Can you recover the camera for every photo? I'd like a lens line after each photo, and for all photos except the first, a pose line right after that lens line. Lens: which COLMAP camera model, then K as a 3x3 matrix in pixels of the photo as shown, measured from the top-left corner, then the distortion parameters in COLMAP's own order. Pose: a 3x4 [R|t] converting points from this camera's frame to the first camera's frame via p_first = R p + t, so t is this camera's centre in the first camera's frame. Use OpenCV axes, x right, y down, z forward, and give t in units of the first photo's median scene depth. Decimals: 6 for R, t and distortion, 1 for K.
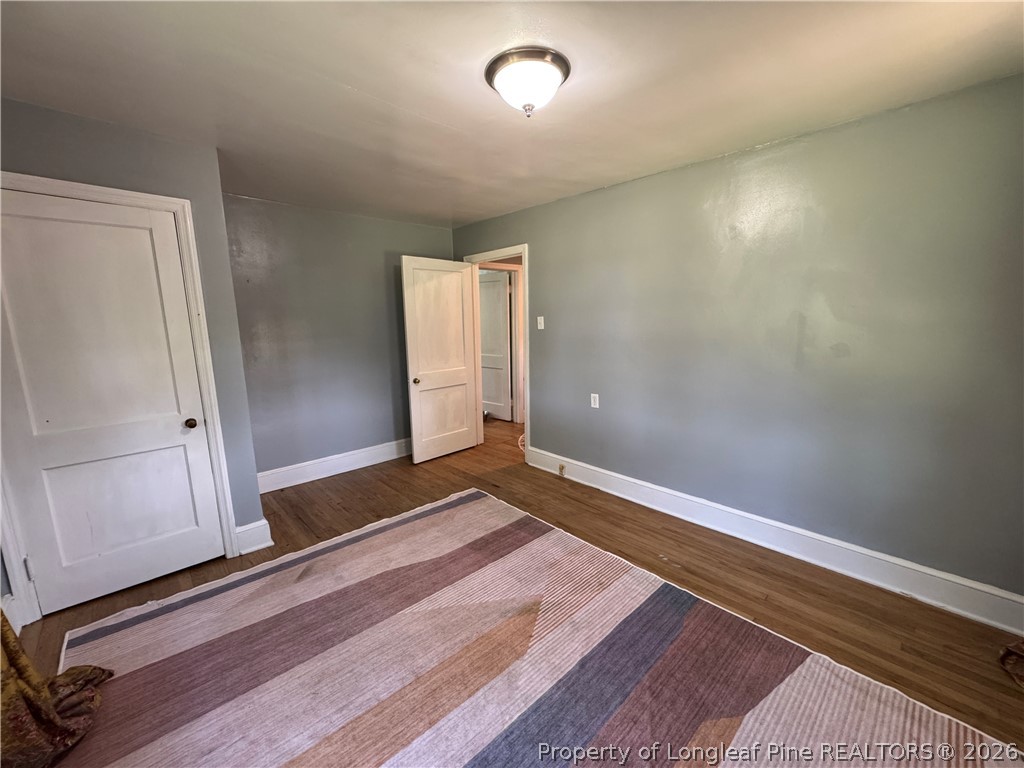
lens RADIAL K [[408.2, 0, 510.1], [0, 408.2, 385.1], [0, 0, 1]] dist [-0.004349, 0.000902]
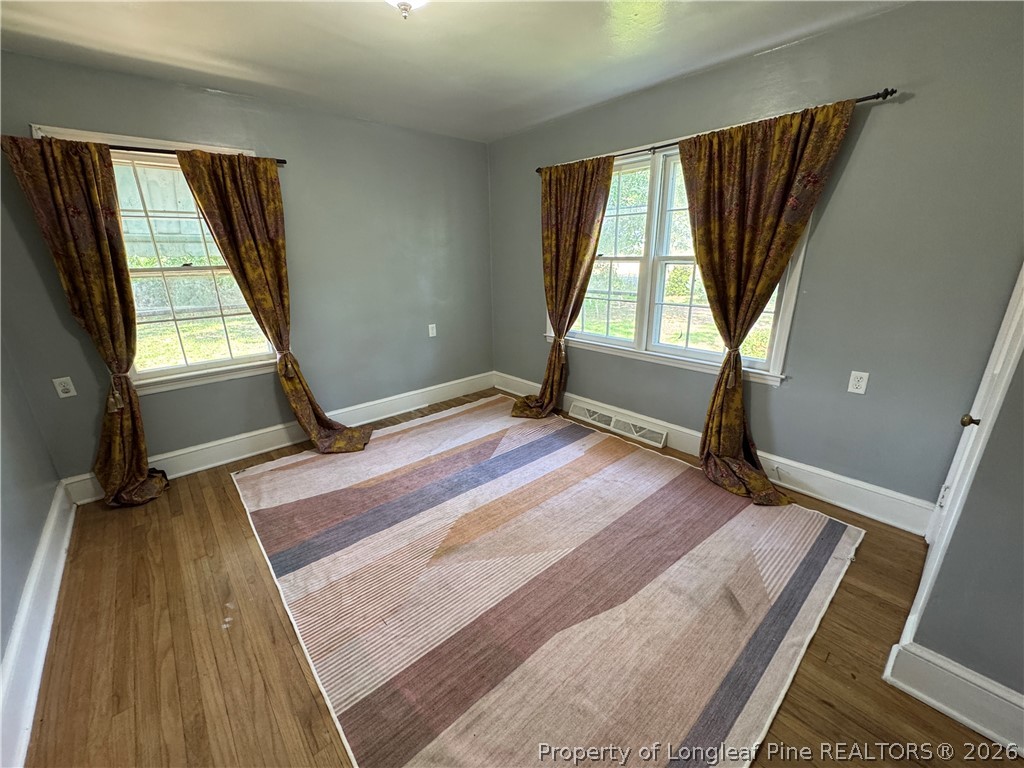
lens RADIAL K [[408.2, 0, 512.5], [0, 408.2, 382.3], [0, 0, 1]] dist [-0.004349, 0.000902]
pose [[-0.999245, 0.018700, 0.034056, -0.151459], [0.032411, 0.884598, 0.465227, -0.269381], [-0.021426, 0.465980, -0.884536, 1.617100]]
